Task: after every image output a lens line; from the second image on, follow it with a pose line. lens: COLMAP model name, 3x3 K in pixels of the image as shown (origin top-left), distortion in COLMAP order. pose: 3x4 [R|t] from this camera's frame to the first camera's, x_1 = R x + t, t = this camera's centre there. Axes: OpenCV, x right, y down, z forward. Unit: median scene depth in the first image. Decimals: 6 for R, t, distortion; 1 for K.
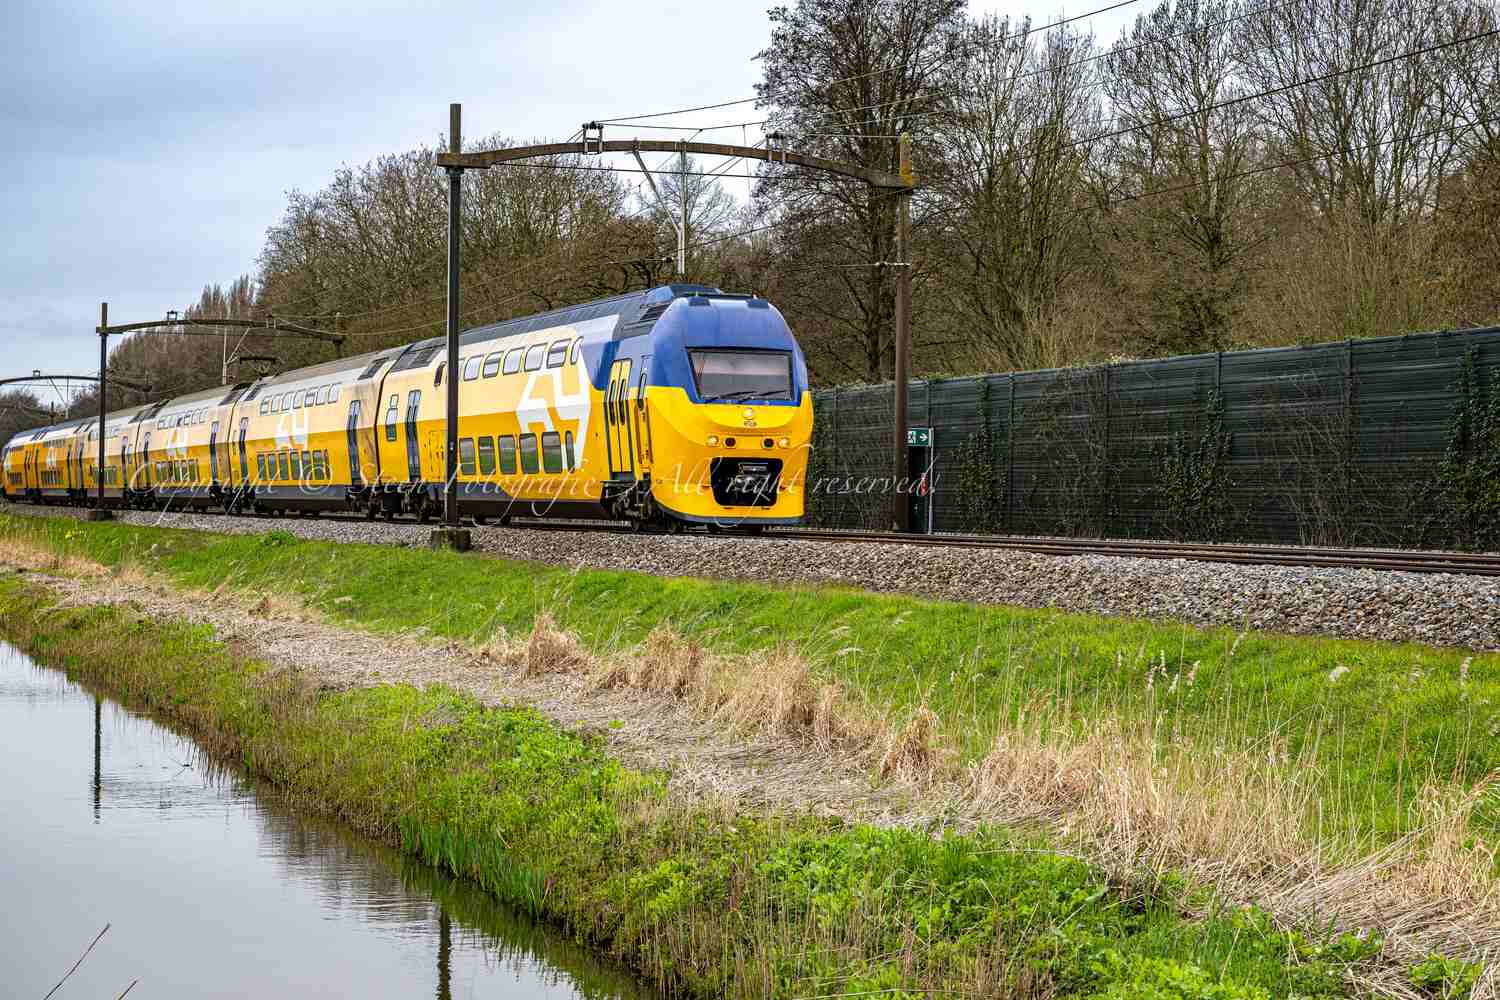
lens RADIAL K [[3094.2, 0, 604.9], [0, 3094.2, 458.7], [0, 0, 1]] dist [0.042028, 0.000000]
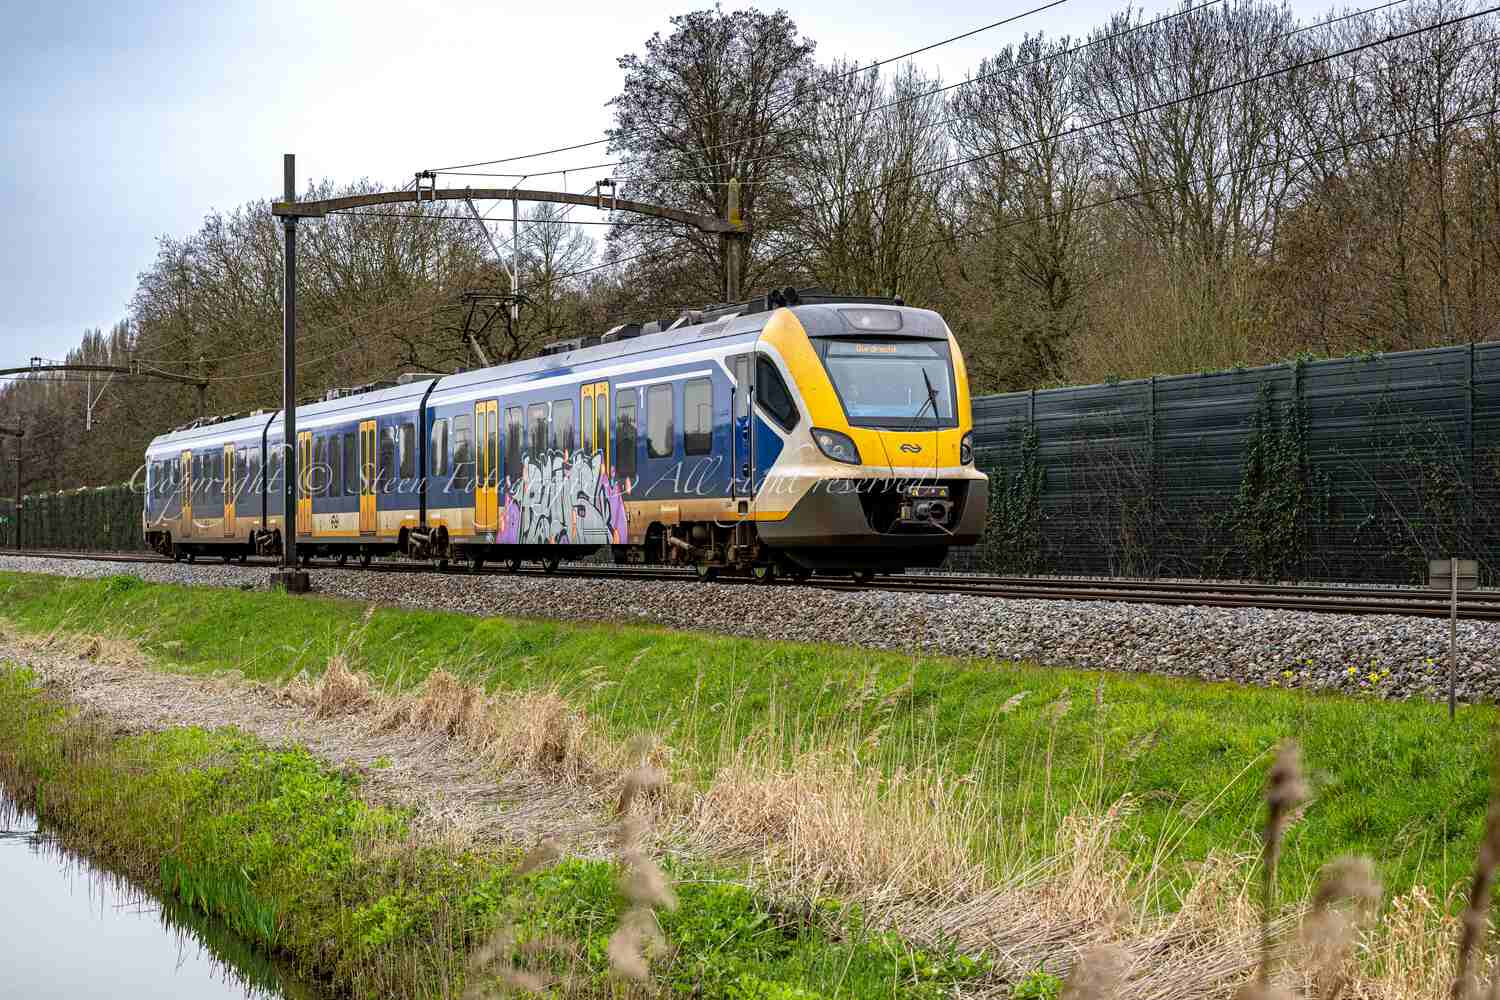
lens RADIAL K [[3094.2, 0, 716.0], [0, 3094.2, 495.4], [0, 0, 1]] dist [0.042028, 0.000000]
pose [[0.999191, -0.012127, 0.038338, 0.051137], [0.012013, 0.999923, 0.003204, -0.003850], [-0.038374, -0.002741, 0.999260, -0.024847]]
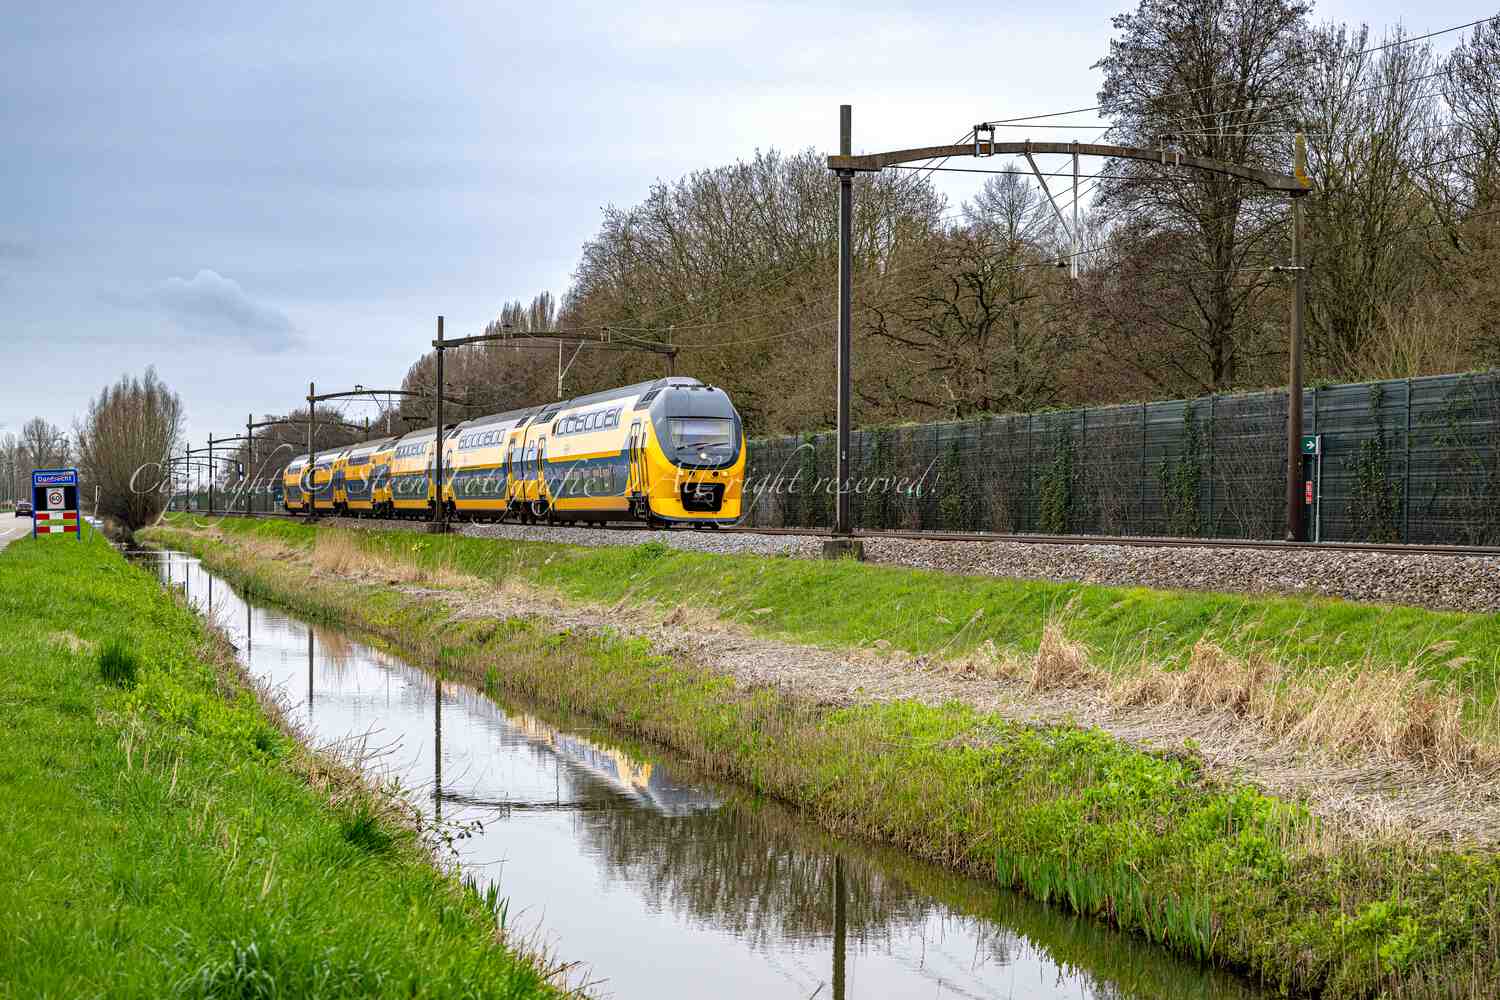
lens RADIAL K [[2825.8, 0, 640.7], [0, 2825.8, 536.2], [0, 0, 1]] dist [0.031343, 0.000000]
pose [[0.999915, -0.002515, -0.012768, -0.101290], [0.002752, 0.999824, 0.018574, 0.004844], [0.012719, -0.018608, 0.999746, 0.101414]]
